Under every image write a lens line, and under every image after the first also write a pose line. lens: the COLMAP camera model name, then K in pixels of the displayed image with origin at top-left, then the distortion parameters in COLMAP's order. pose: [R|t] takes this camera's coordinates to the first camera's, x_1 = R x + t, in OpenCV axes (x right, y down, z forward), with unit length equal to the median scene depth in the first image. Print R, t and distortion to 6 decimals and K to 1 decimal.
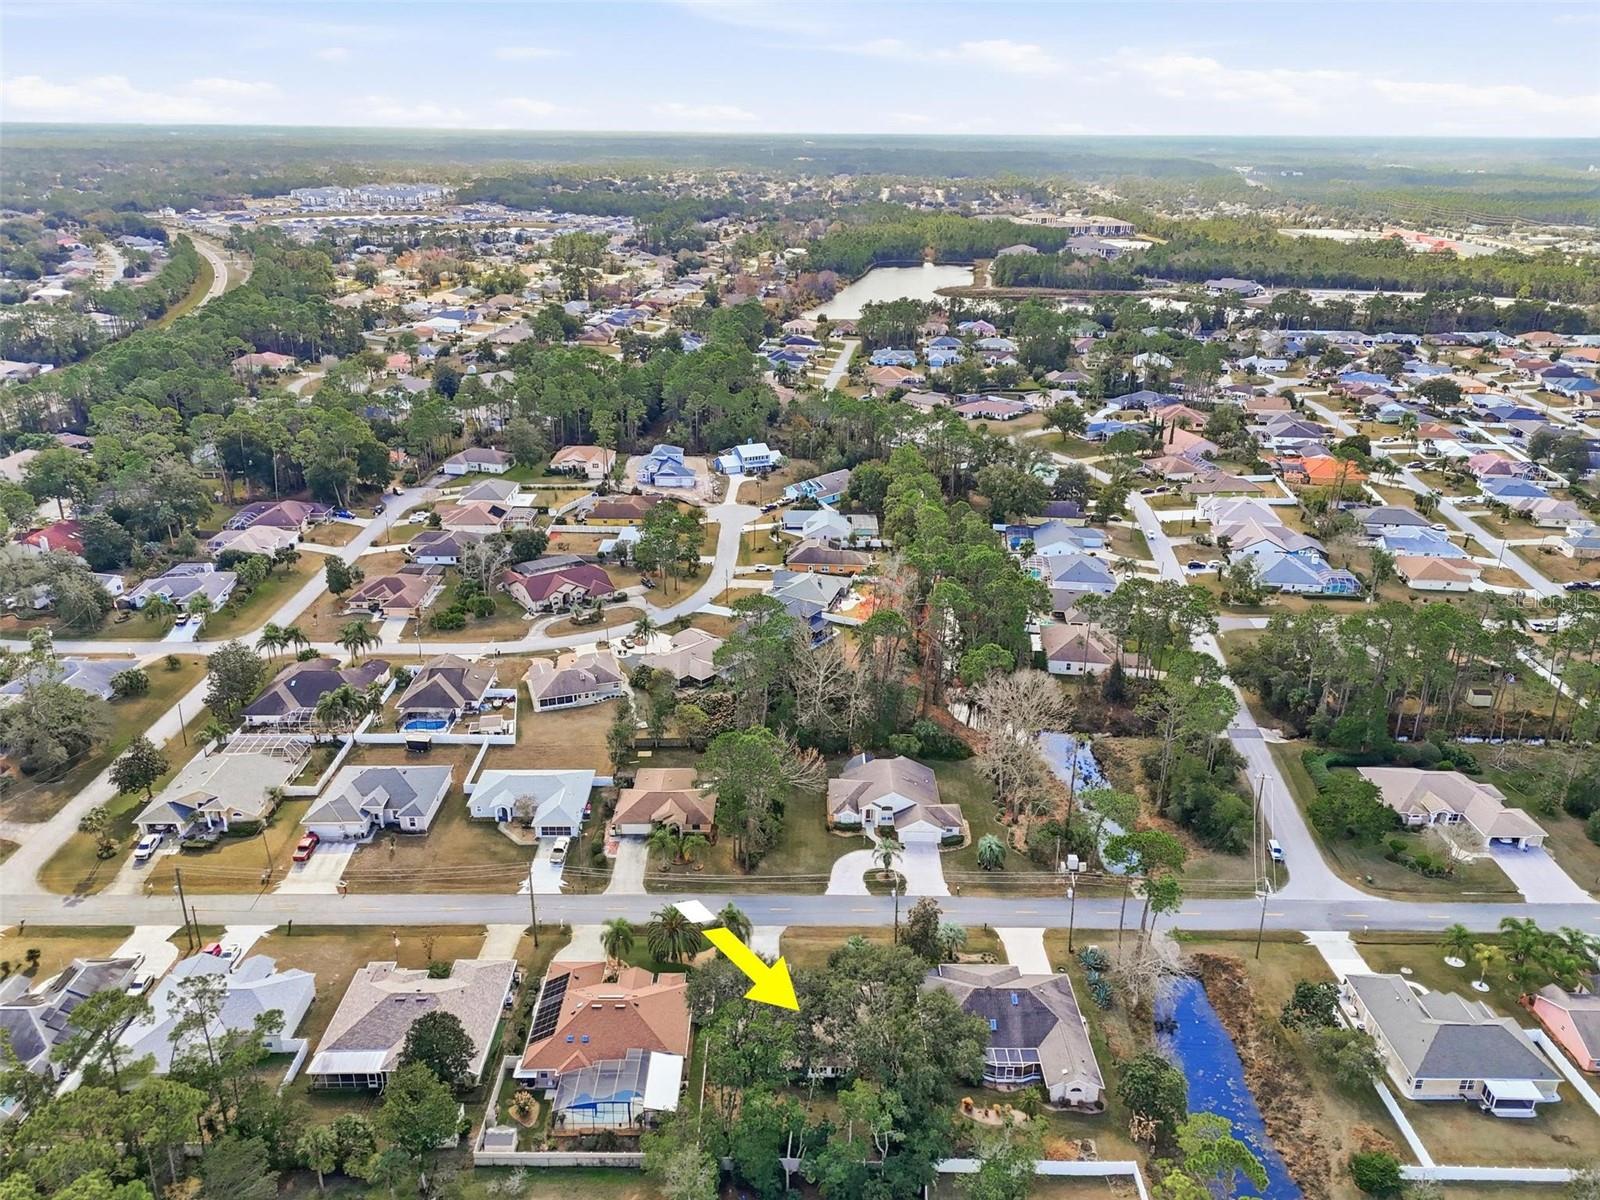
lens RADIAL K [[1149.4, 0, 809.0], [0, 1149.4, 640.5], [0, 0, 1]] dist [0.095809, -0.102688]
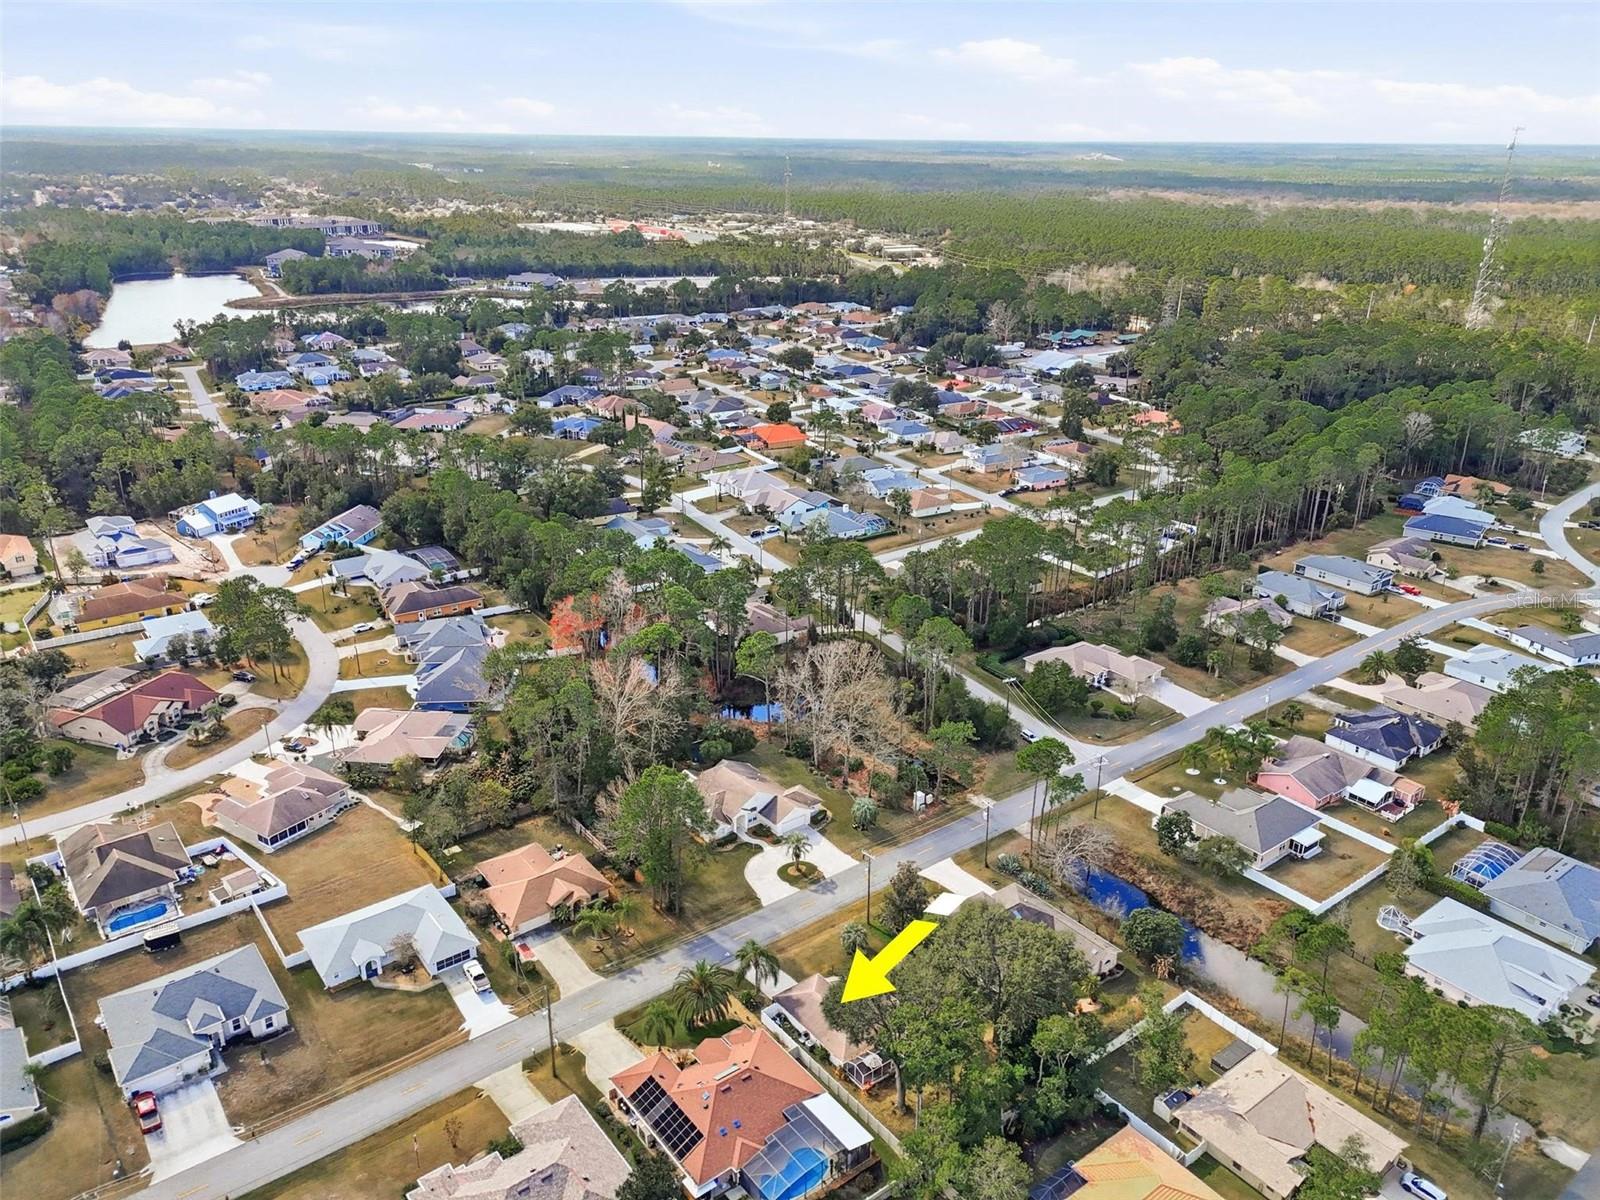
lens RADIAL K [[1149.4, 0, 809.0], [0, 1149.4, 640.5], [0, 0, 1]] dist [0.095809, -0.102688]
pose [[0.798047, -0.243168, 0.551353, -0.253343], [0.241561, 0.967327, 0.076984, -0.038779], [-0.552059, 0.071749, 0.830713, 0.076692]]
